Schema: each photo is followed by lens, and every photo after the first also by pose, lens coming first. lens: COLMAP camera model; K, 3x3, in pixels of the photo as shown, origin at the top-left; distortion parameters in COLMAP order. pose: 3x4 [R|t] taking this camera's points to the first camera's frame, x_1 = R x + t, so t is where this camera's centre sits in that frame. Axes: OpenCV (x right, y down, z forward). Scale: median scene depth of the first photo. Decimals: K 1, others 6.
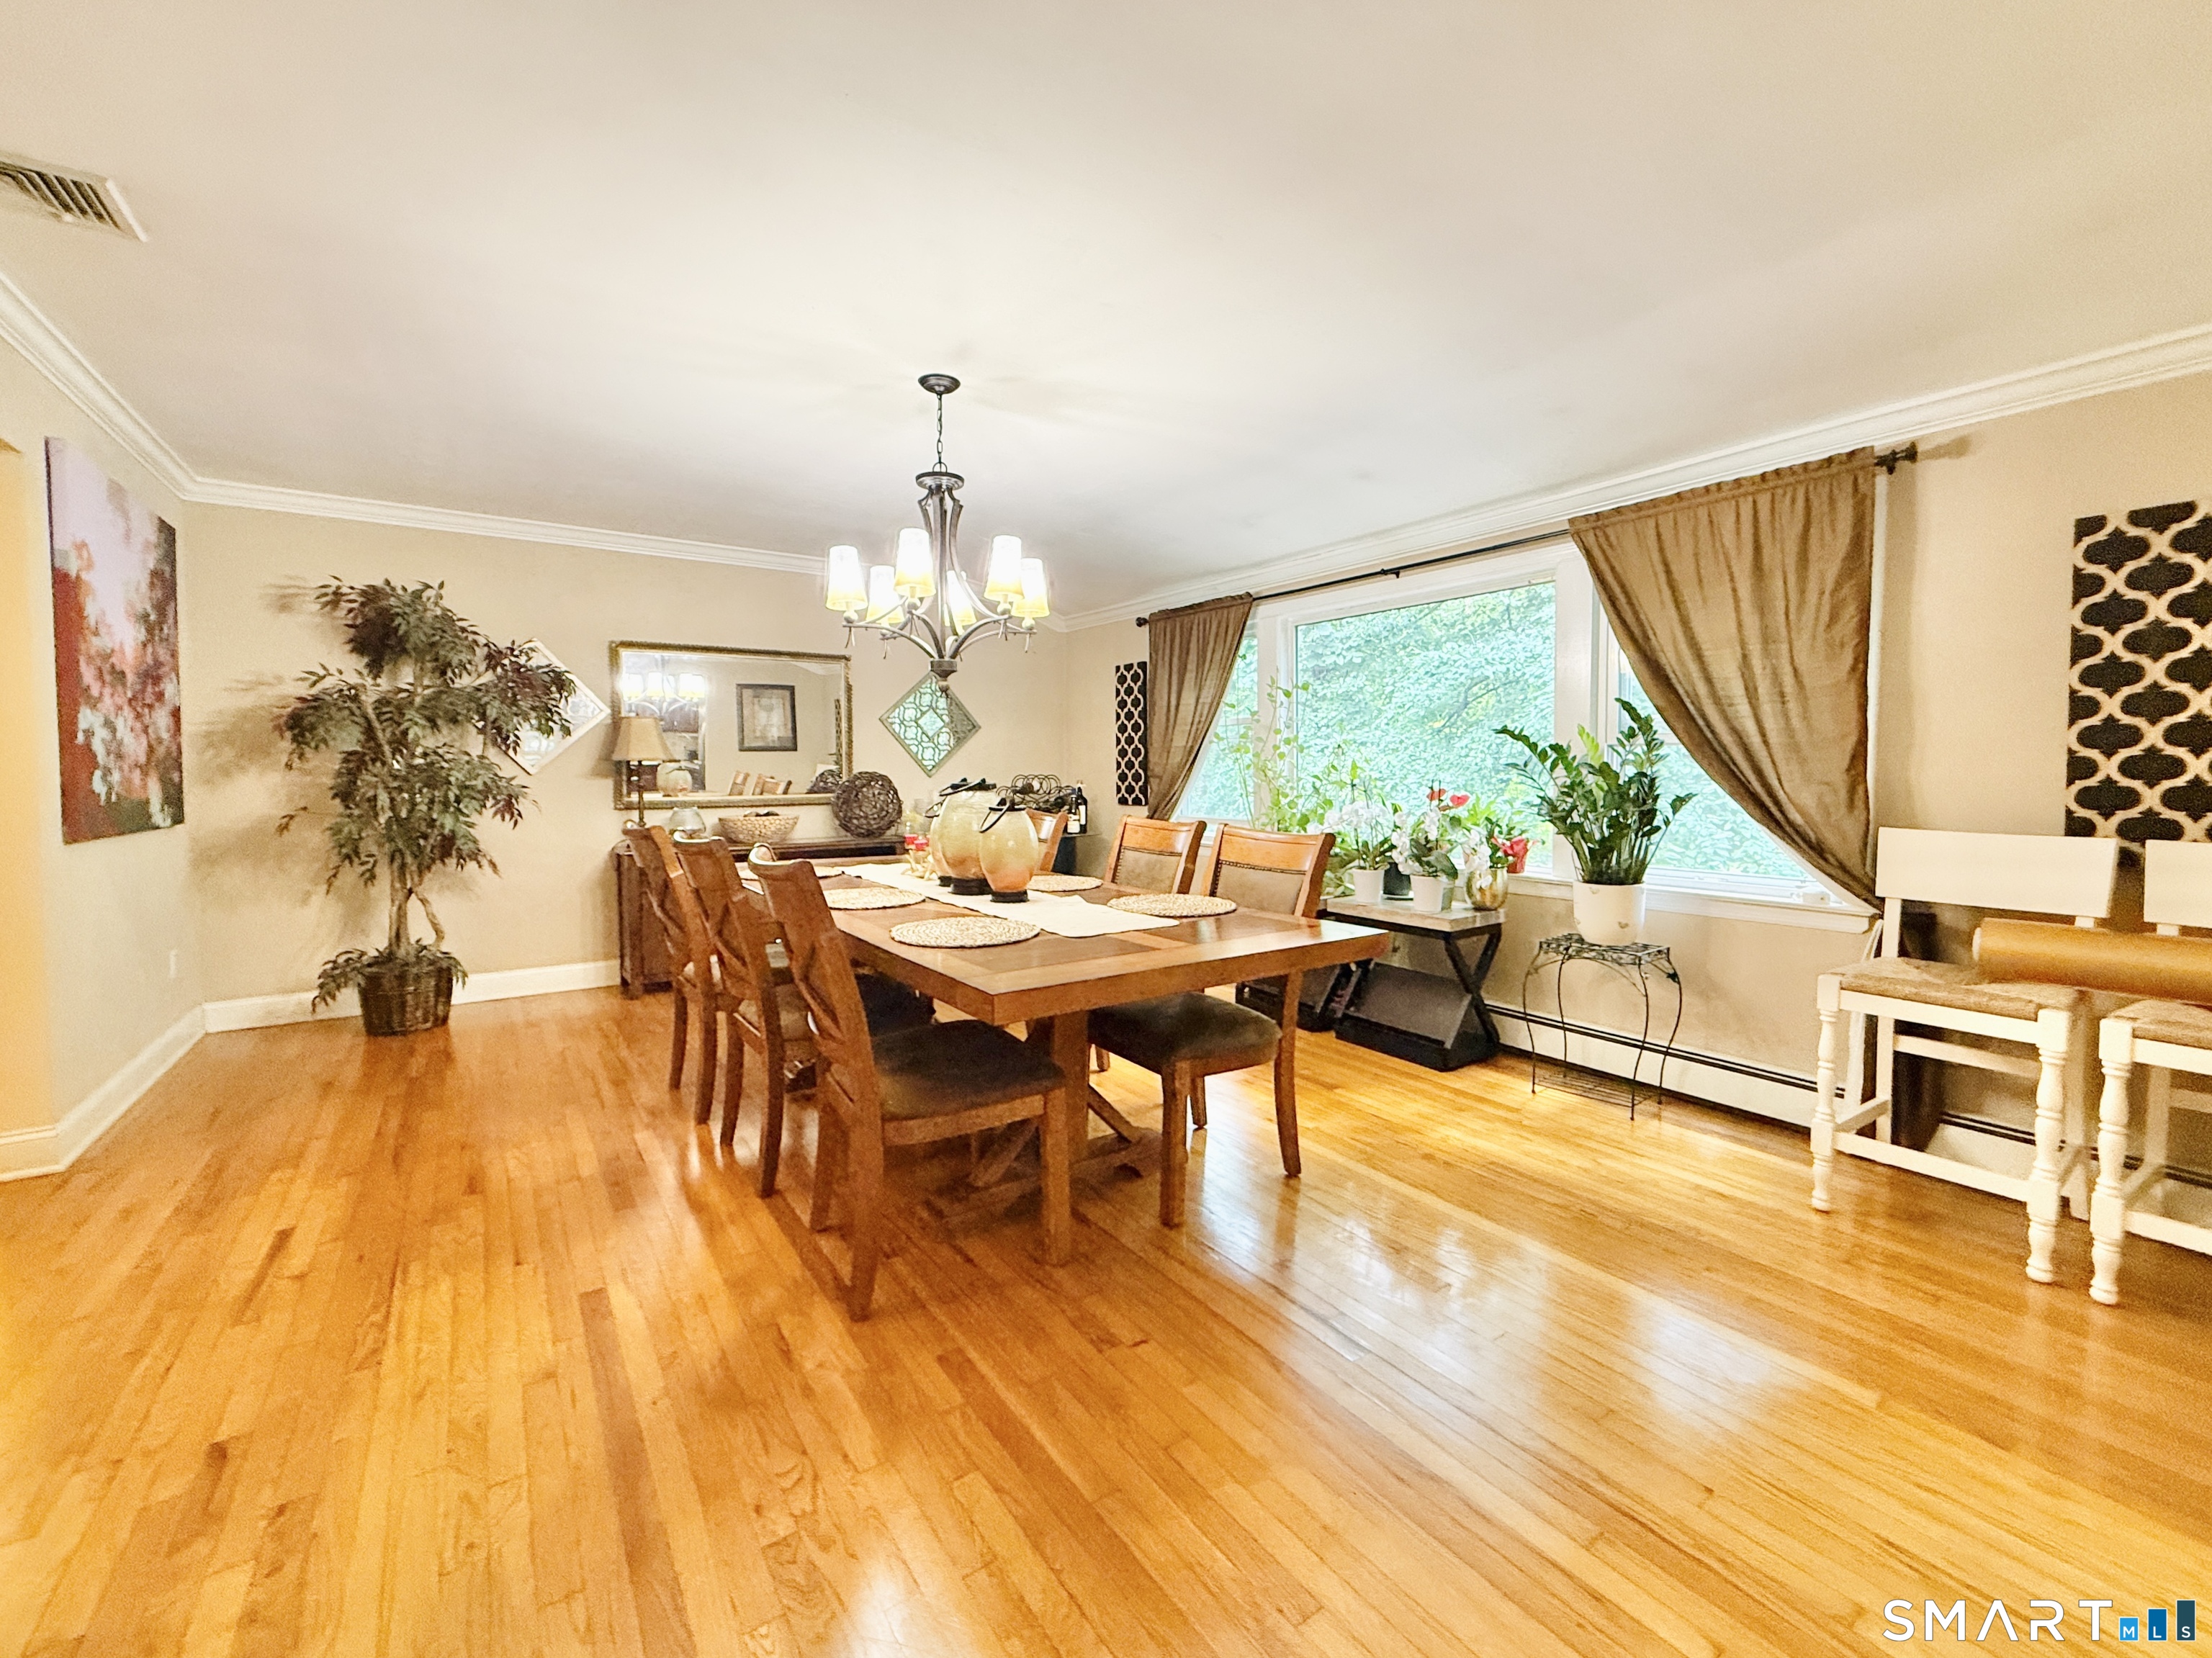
lens RADIAL K [[889.6, 0, 1104.0], [0, 889.6, 813.0], [0, 0, 1]] dist [-0.000677, 0.000853]
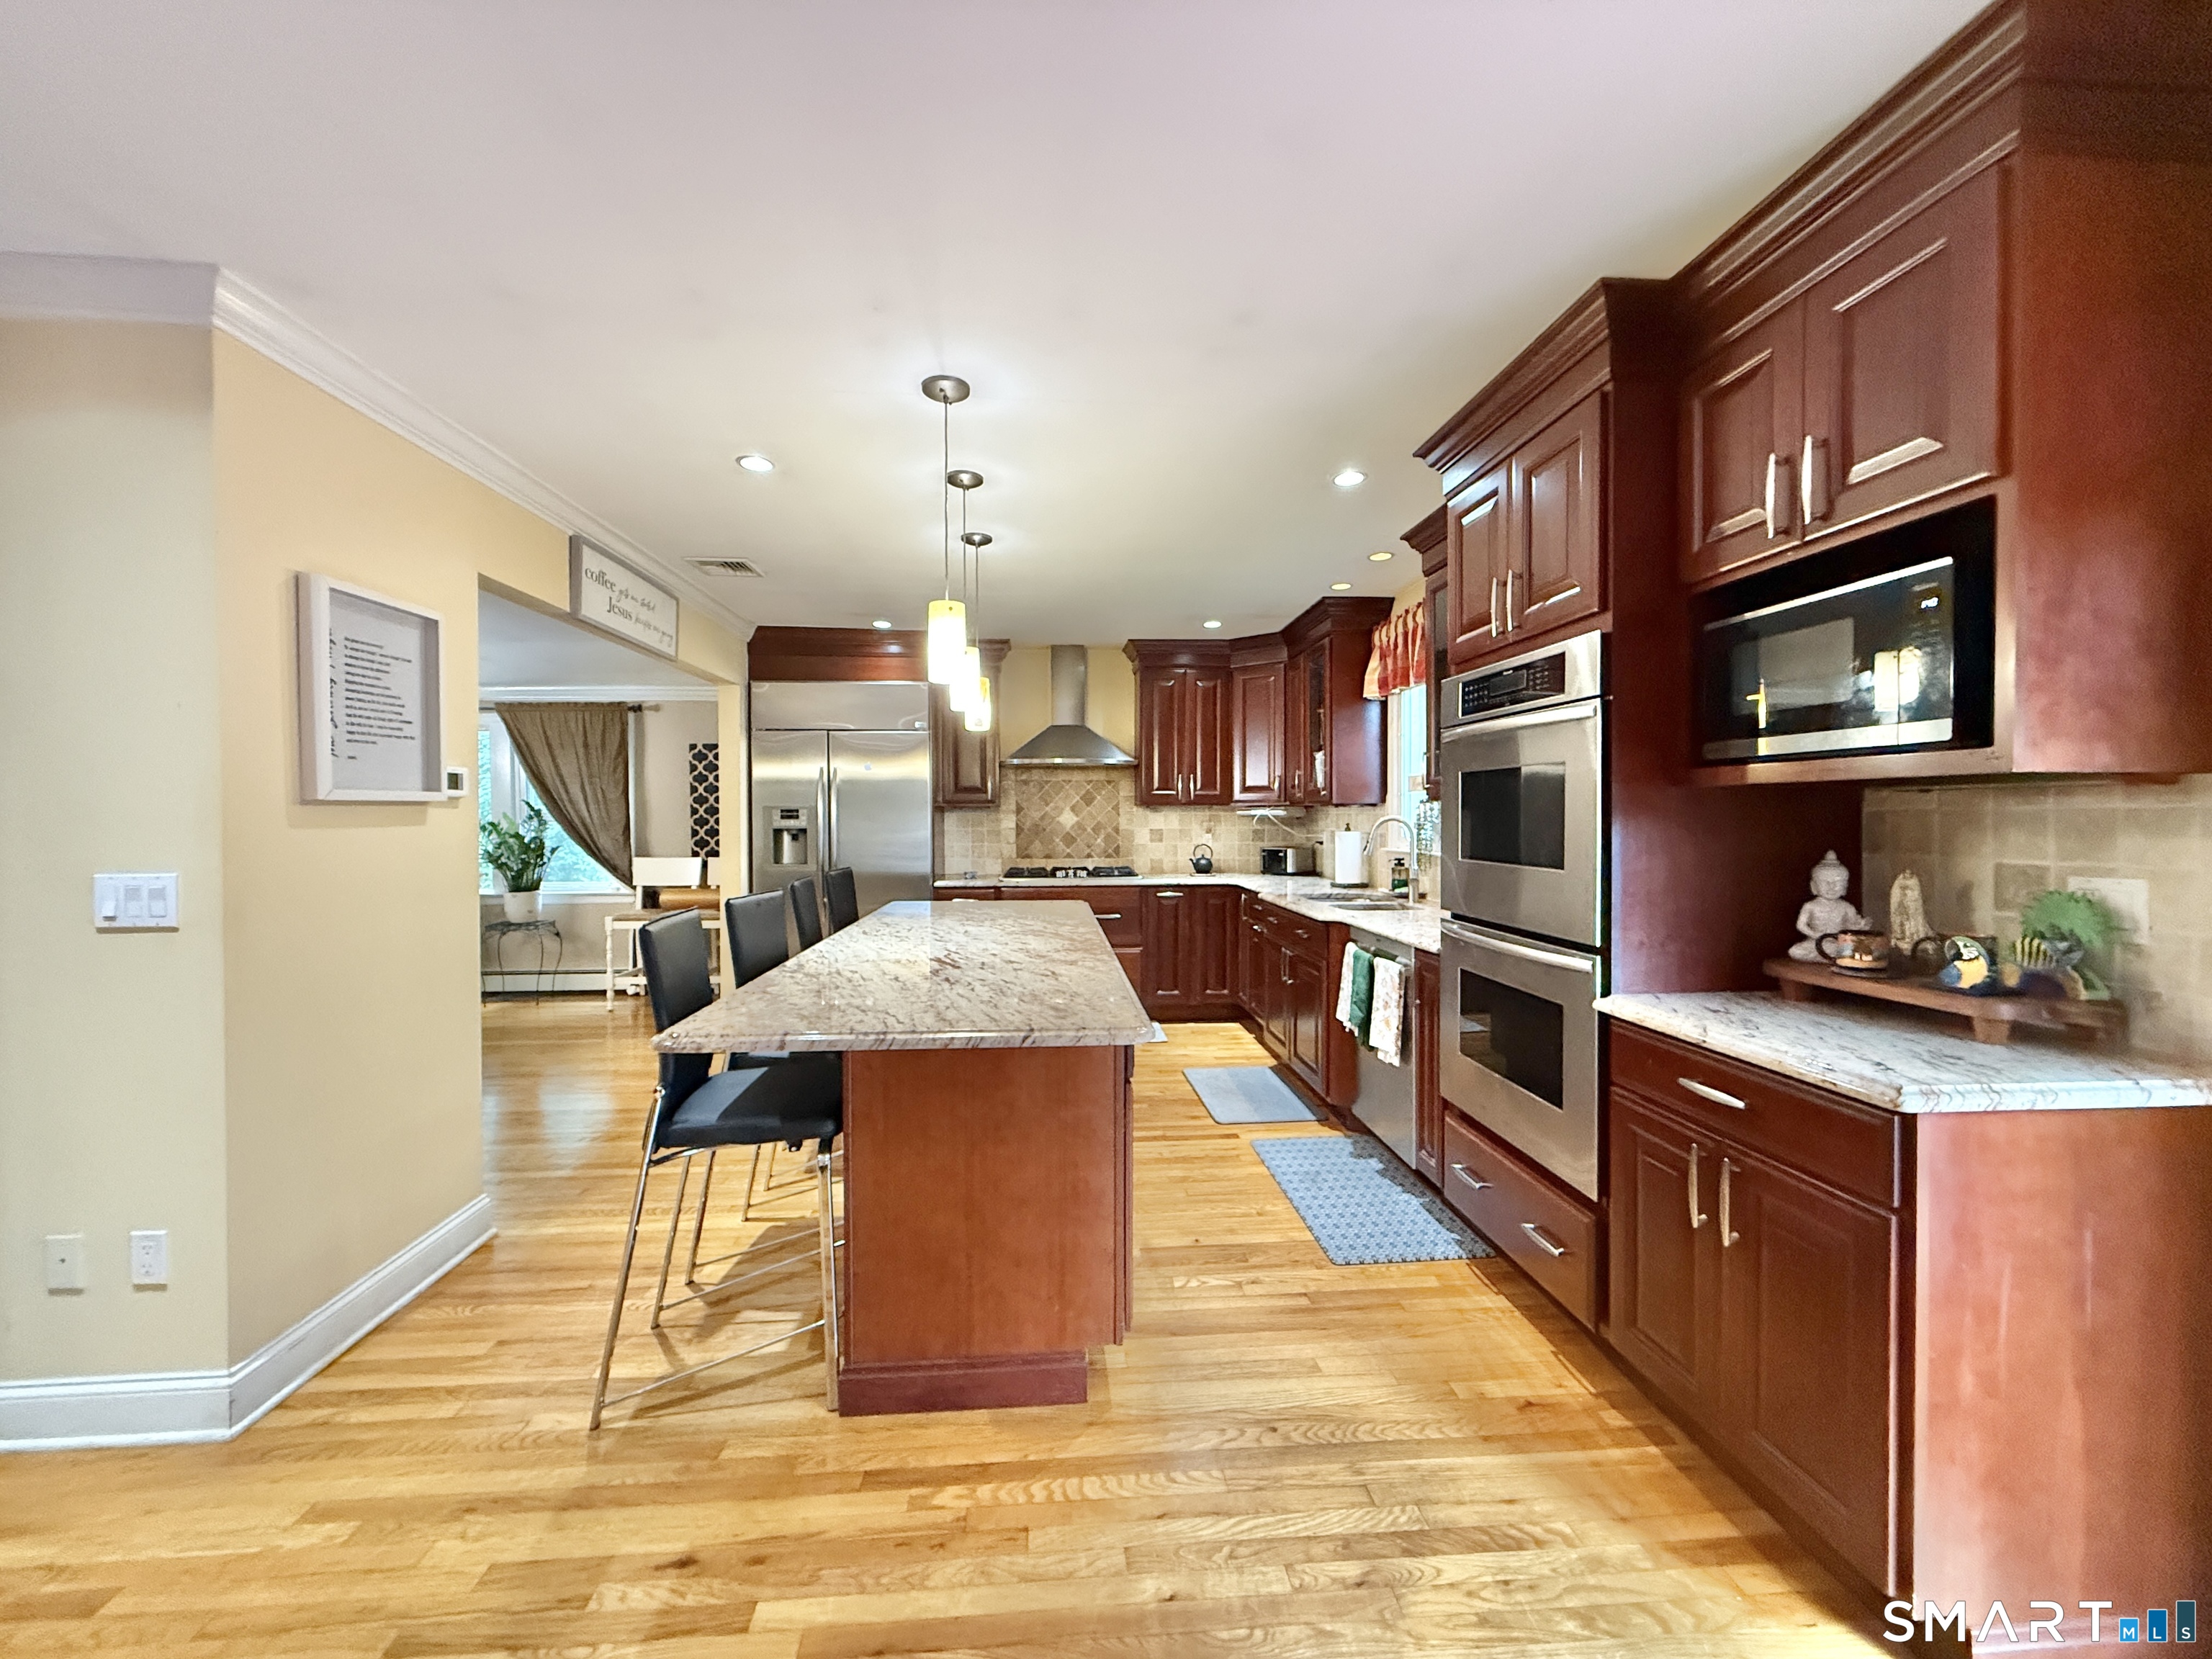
lens RADIAL K [[889.7, 0, 1111.7], [0, 889.7, 830.1], [0, 0, 1]] dist [-0.000677, 0.000853]
pose [[0.487926, -0.011590, 0.872808, -0.540799], [0.051465, 0.998554, -0.015511, 0.040244], [-0.871367, 0.052487, 0.487817, -1.159636]]
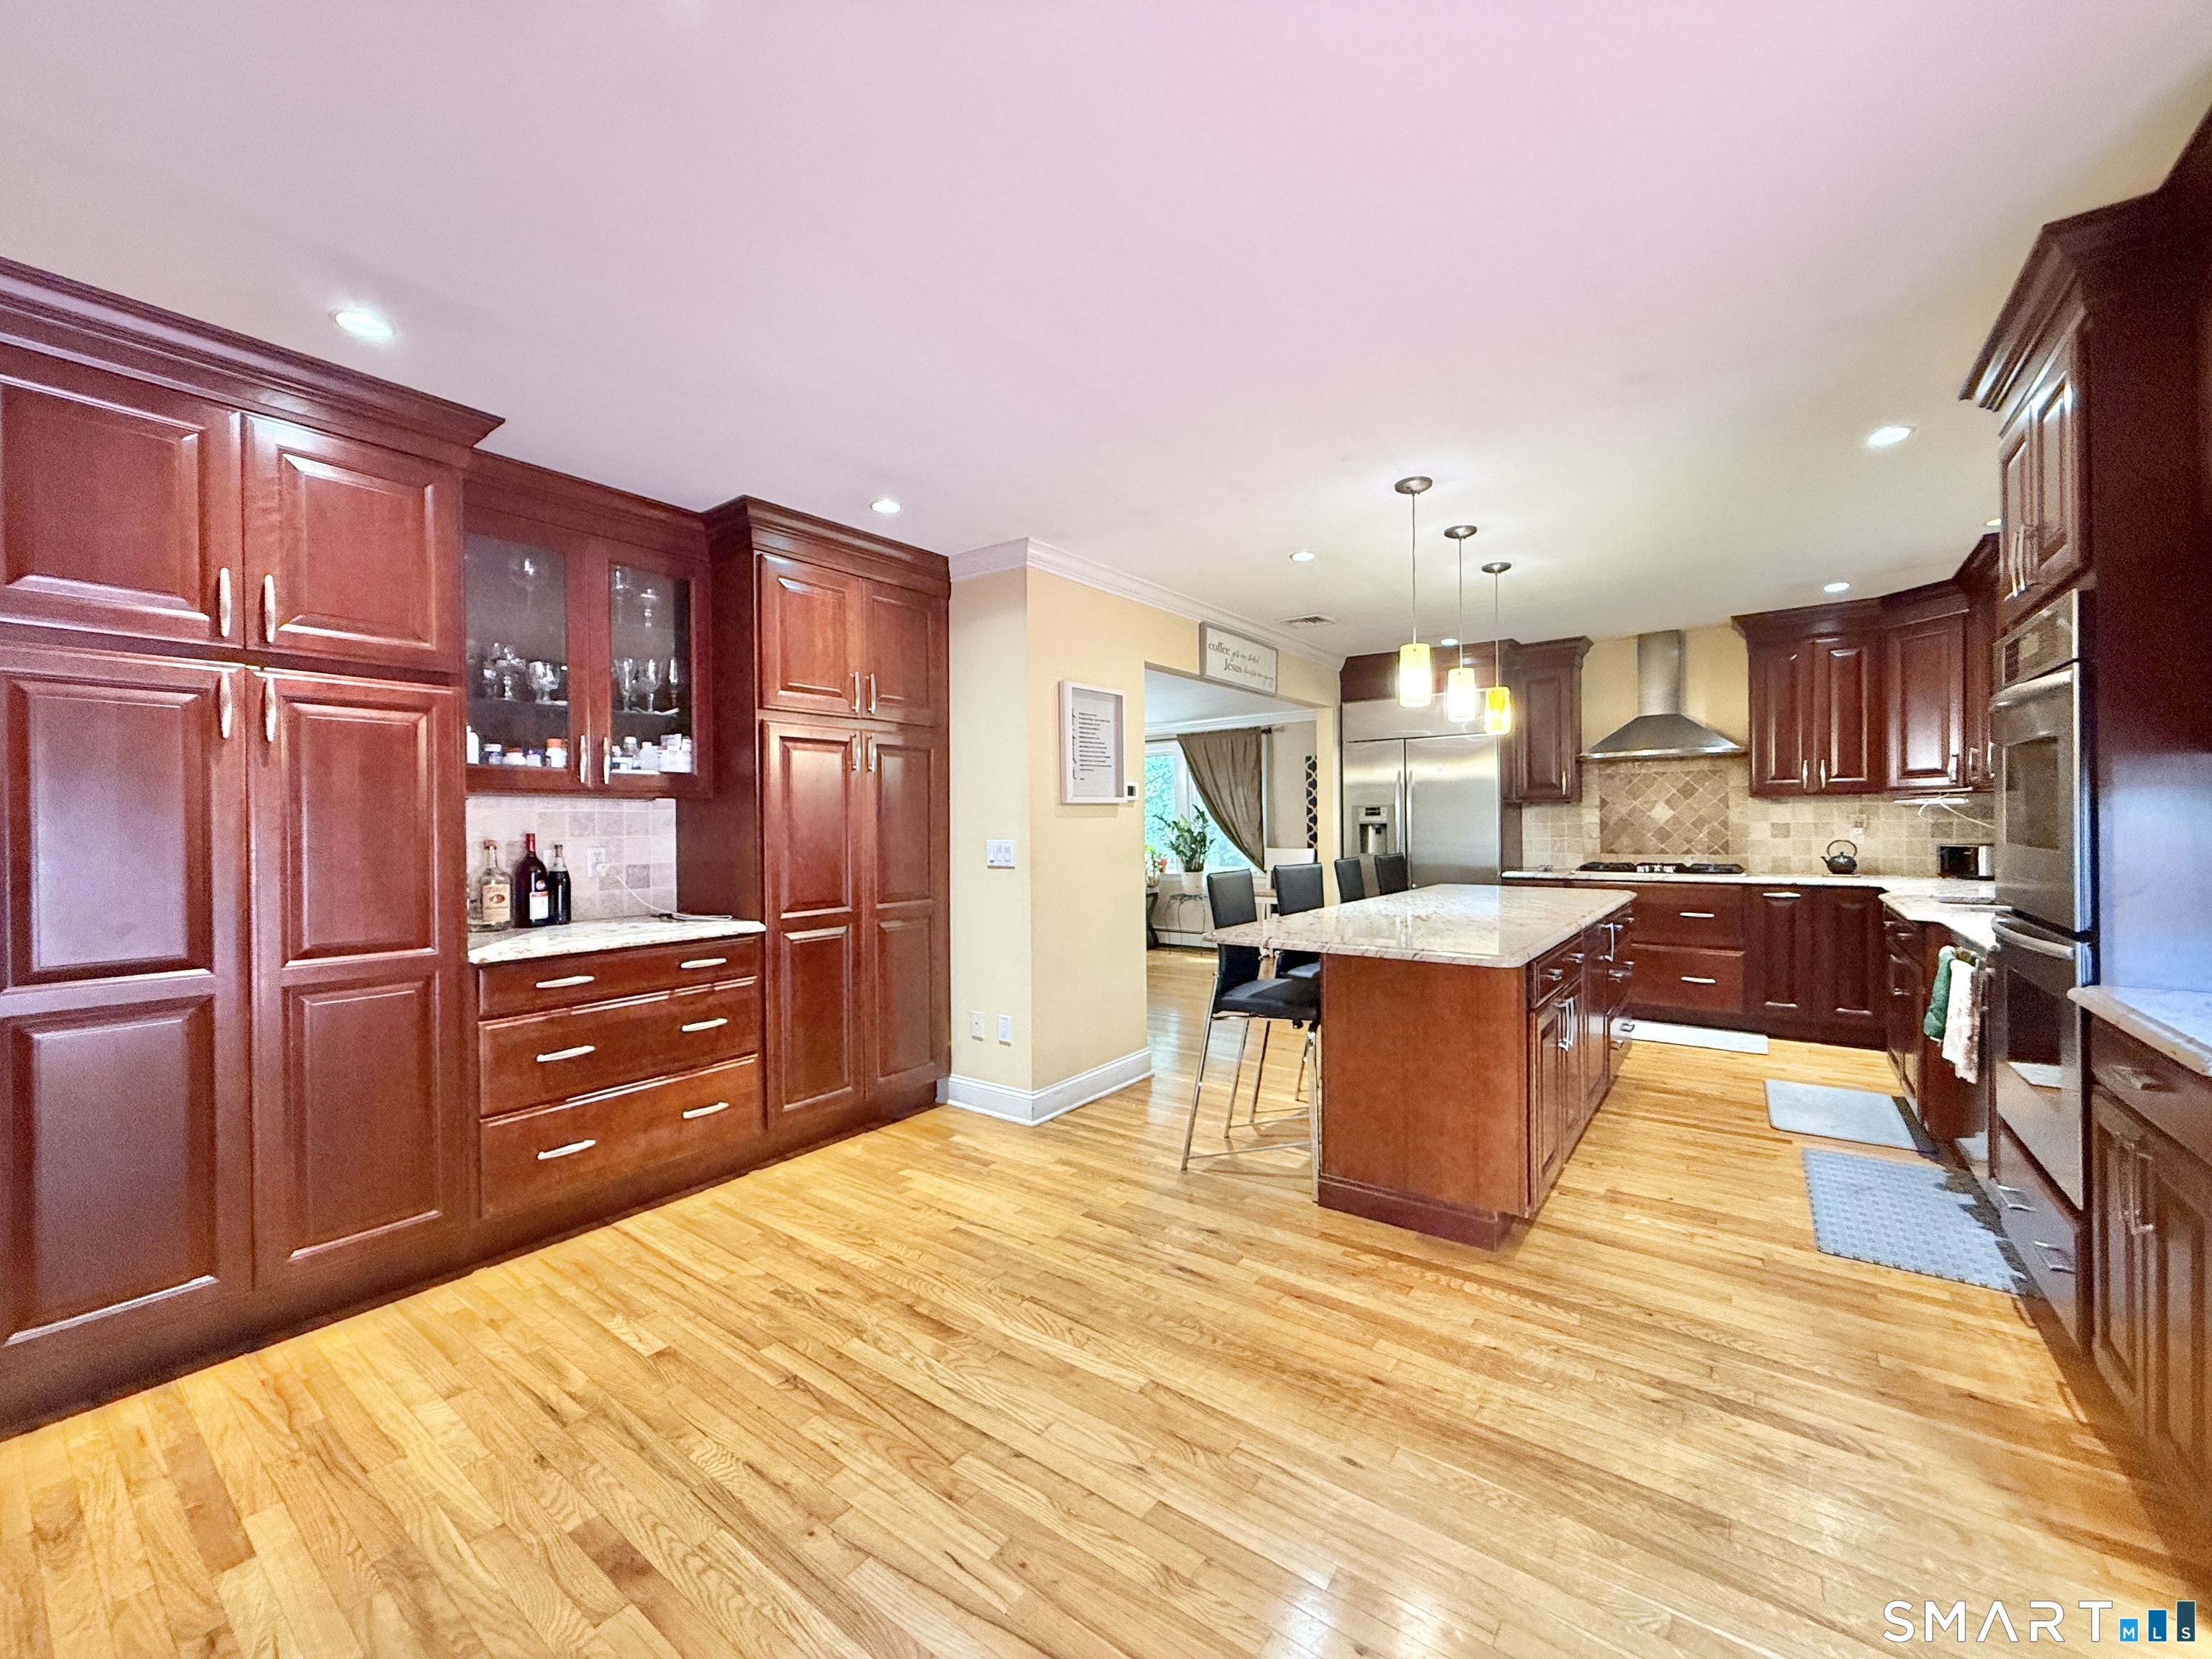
lens RADIAL K [[889.7, 0, 1106.0], [0, 889.7, 829.9], [0, 0, 1]] dist [-0.000677, 0.000853]
pose [[0.939954, -0.009626, 0.341166, -0.621697], [0.027998, 0.998408, -0.048968, 0.077380], [-0.340151, 0.055580, 0.938727, -1.501302]]
